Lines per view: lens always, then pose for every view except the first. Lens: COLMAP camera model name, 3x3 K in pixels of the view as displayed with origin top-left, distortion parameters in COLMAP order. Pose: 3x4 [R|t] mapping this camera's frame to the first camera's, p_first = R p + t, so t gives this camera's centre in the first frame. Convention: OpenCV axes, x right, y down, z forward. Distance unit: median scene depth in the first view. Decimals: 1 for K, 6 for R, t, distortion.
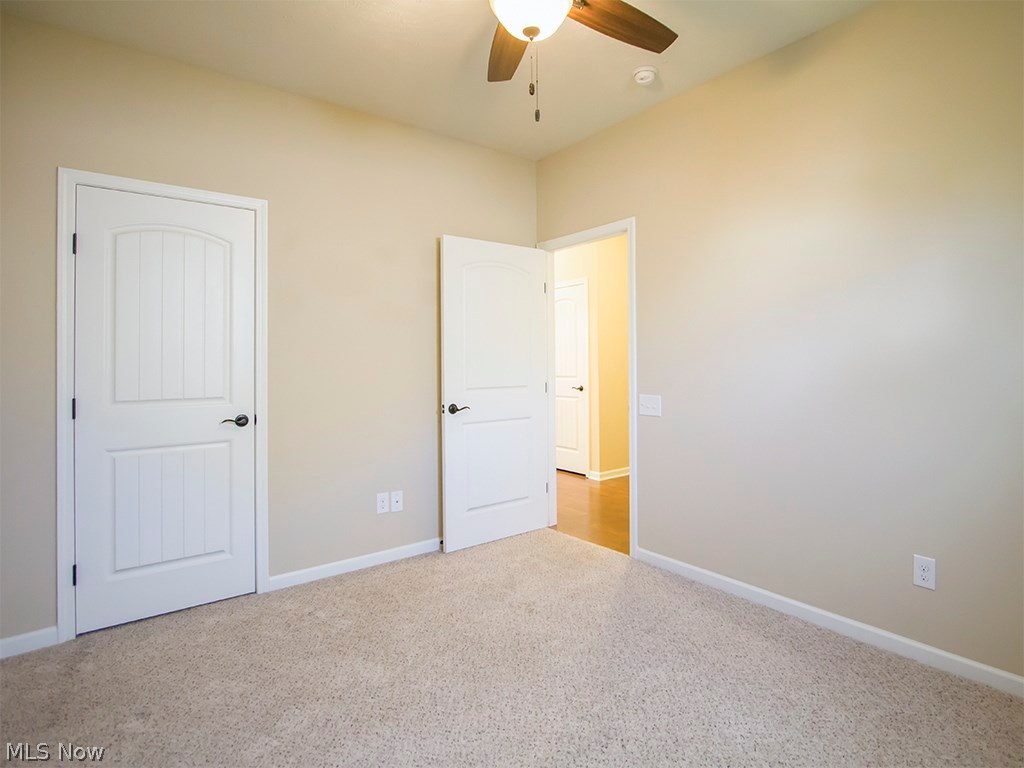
lens RADIAL K [[555.7, 0, 515.5], [0, 555.7, 376.2], [0, 0, 1]] dist [-0.012903, -0.002184]
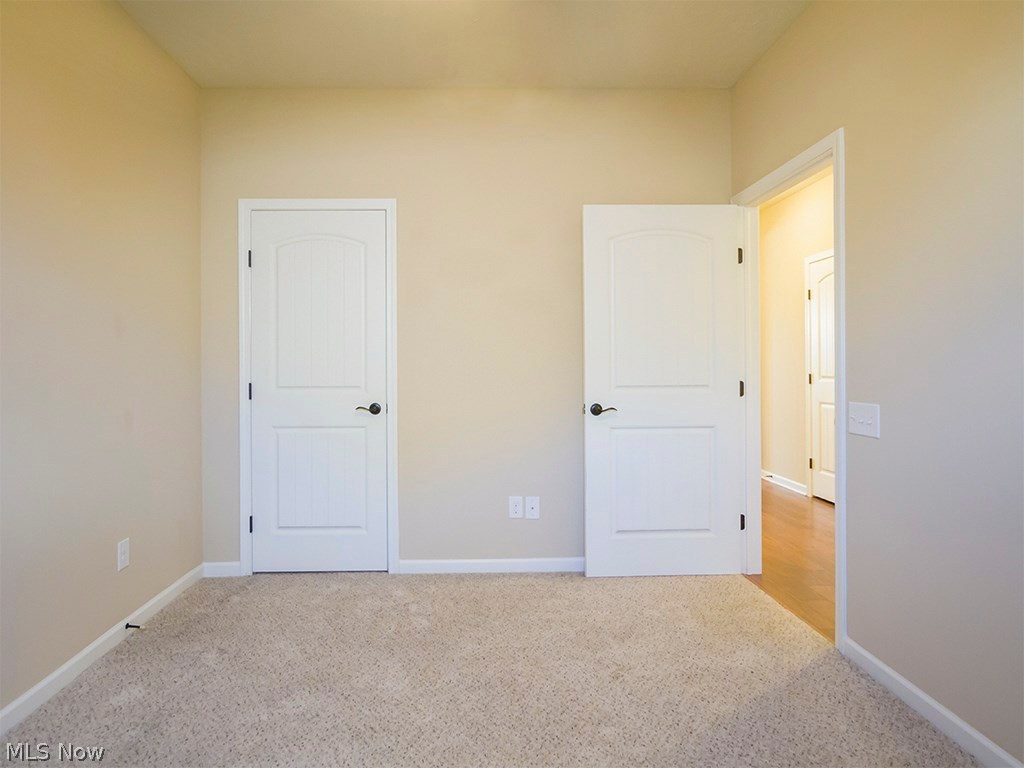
lens RADIAL K [[555.7, 0, 508.3], [0, 555.7, 380.4], [0, 0, 1]] dist [-0.012903, -0.002184]
pose [[0.794097, 0.019403, -0.607481, 0.349536], [-0.017148, 0.999808, 0.009518, 0.010155], [0.607549, 0.002859, 0.794277, 0.291503]]
